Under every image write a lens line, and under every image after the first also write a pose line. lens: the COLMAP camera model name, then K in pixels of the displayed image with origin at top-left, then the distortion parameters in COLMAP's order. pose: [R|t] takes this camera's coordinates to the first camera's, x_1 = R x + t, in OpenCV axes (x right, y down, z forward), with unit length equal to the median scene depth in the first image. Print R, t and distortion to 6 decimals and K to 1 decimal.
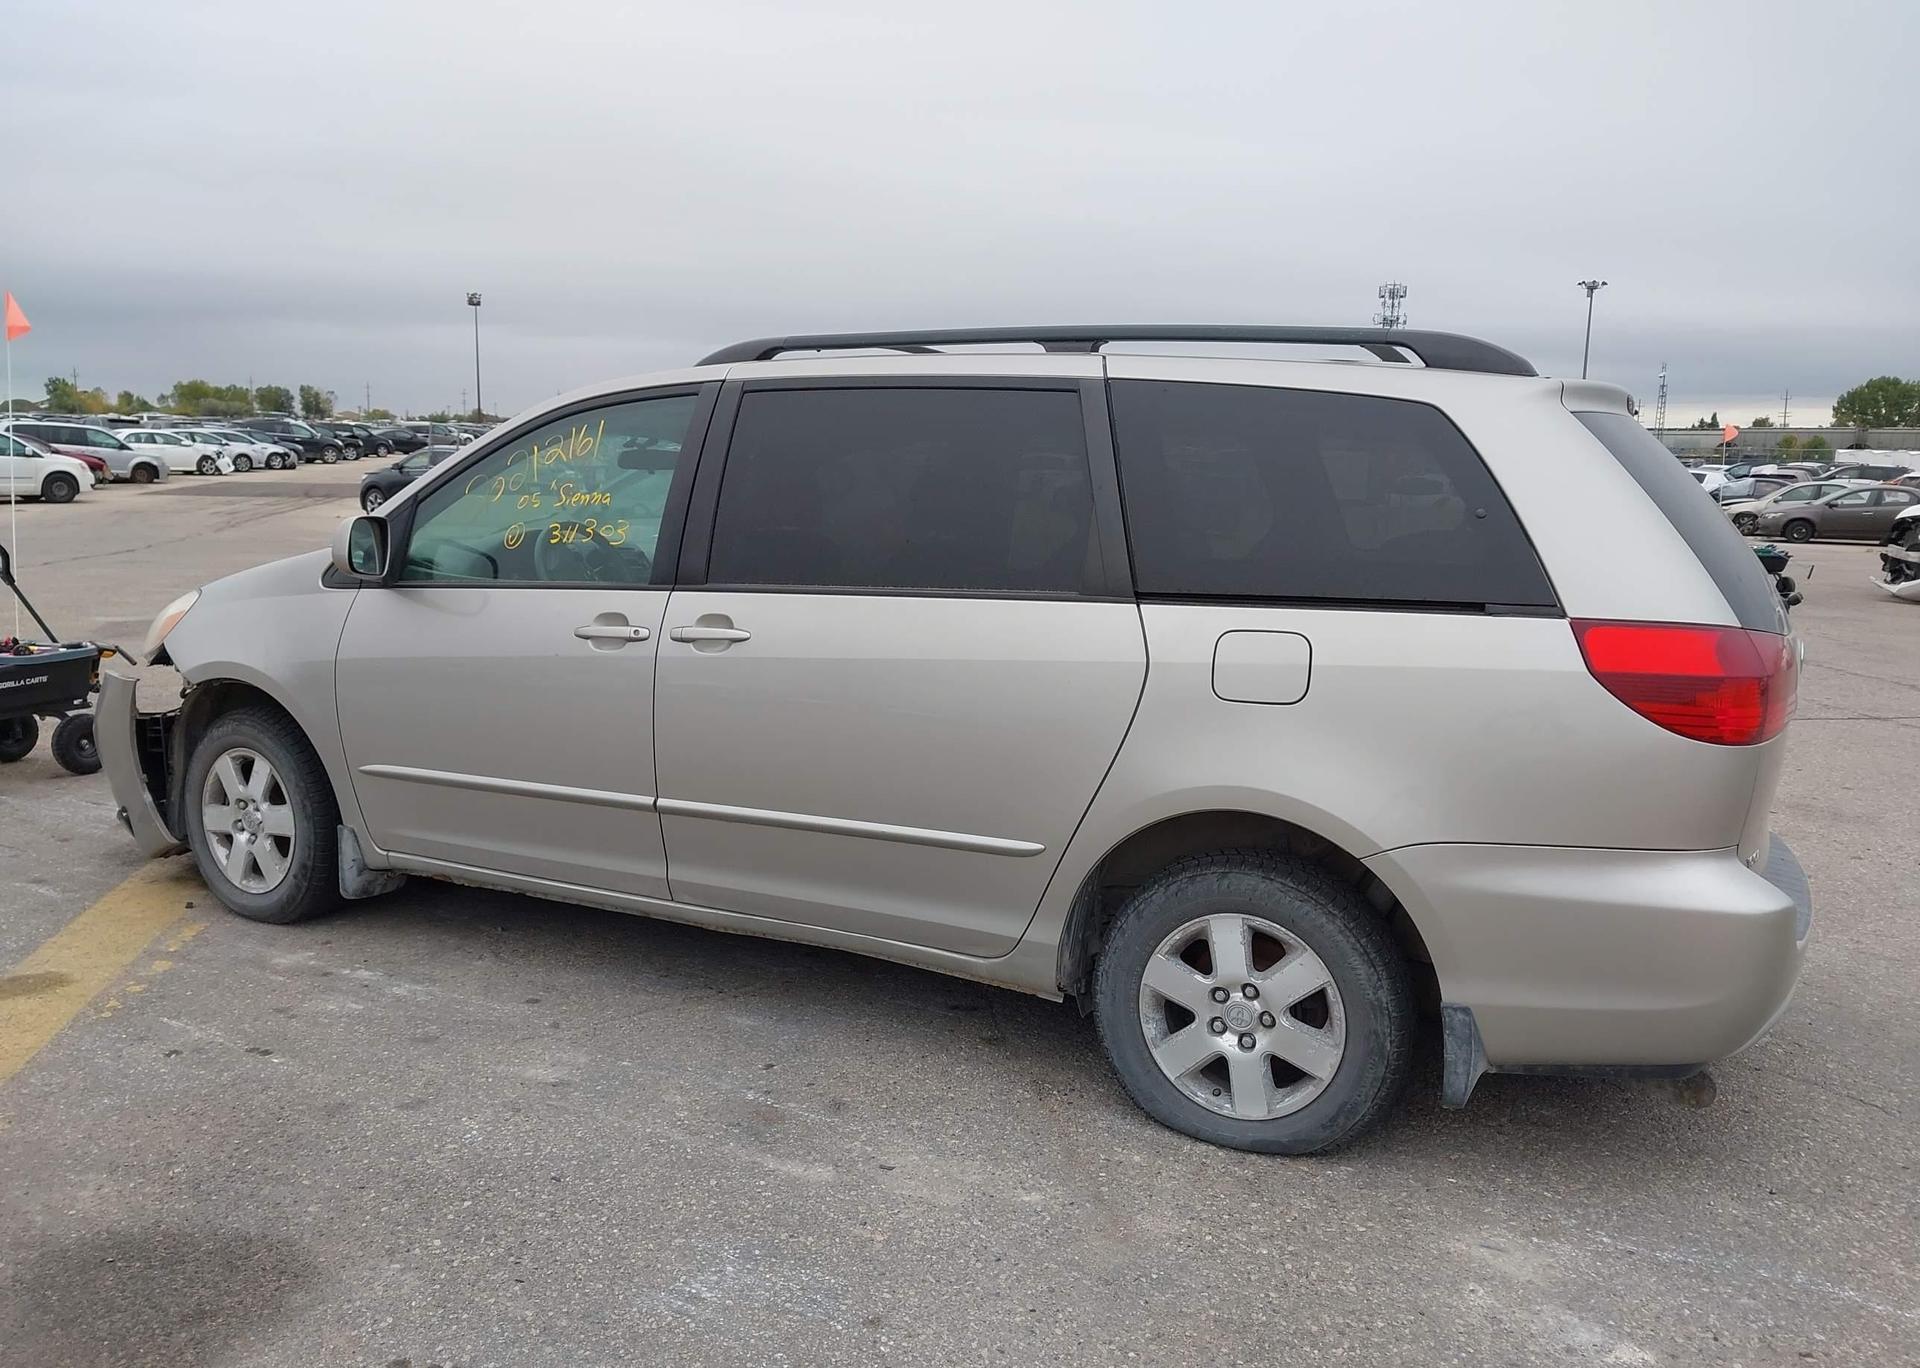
lens RADIAL K [[1514.1, 0, 960.6], [0, 1514.1, 686.7], [0, 0, 1]] dist [0.053065, -0.073973]
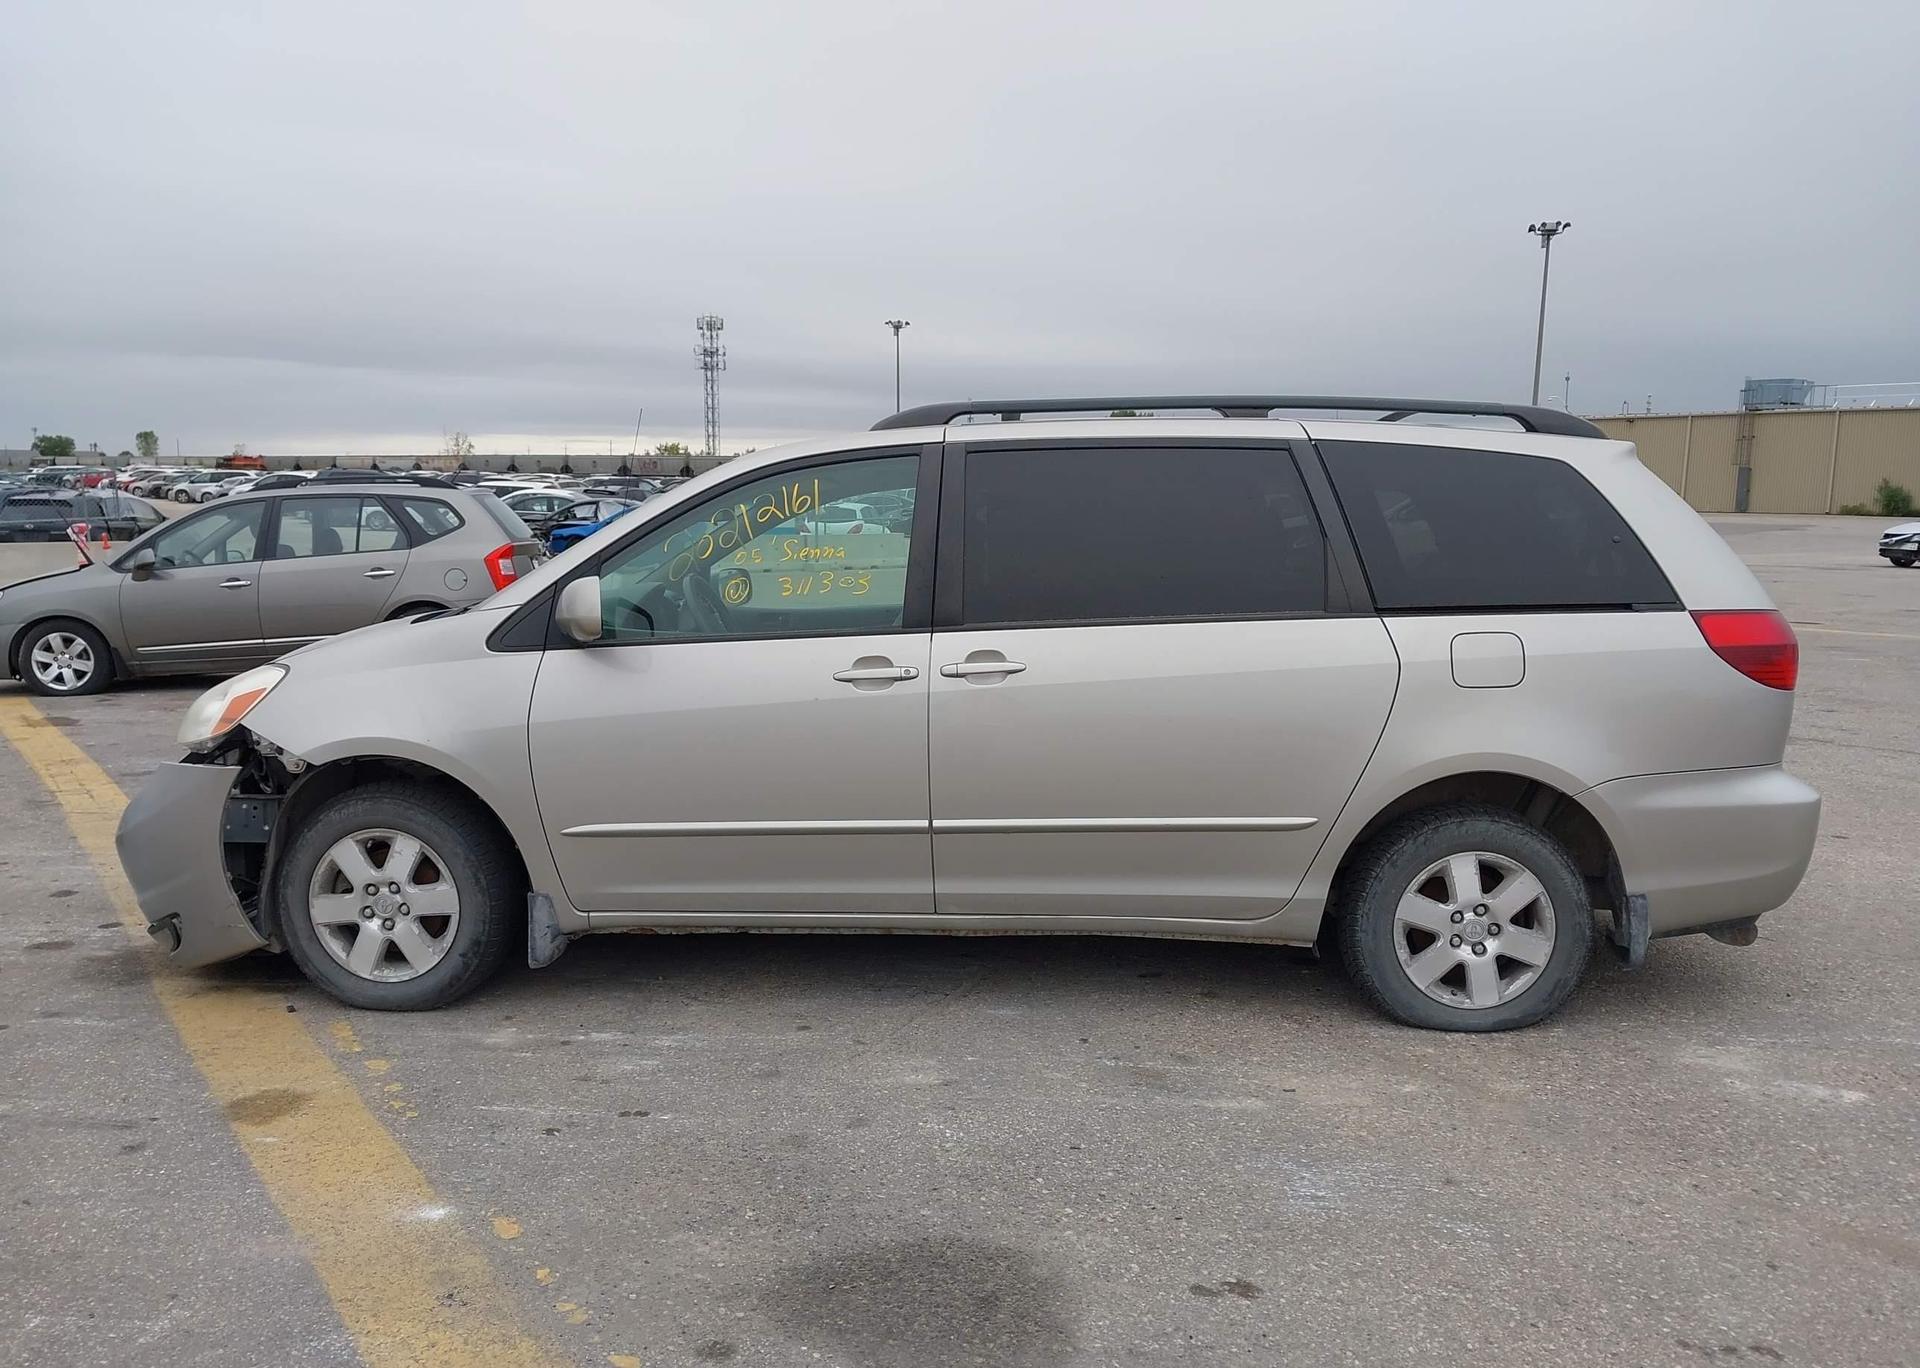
lens RADIAL K [[1514.1, 0, 954.8], [0, 1514.1, 690.4], [0, 0, 1]] dist [0.053065, -0.073973]
pose [[0.906505, -0.073603, 0.415730, -0.681301], [0.079829, 0.996806, 0.002410, -0.024010], [-0.414579, 0.031003, 0.909485, -0.007304]]
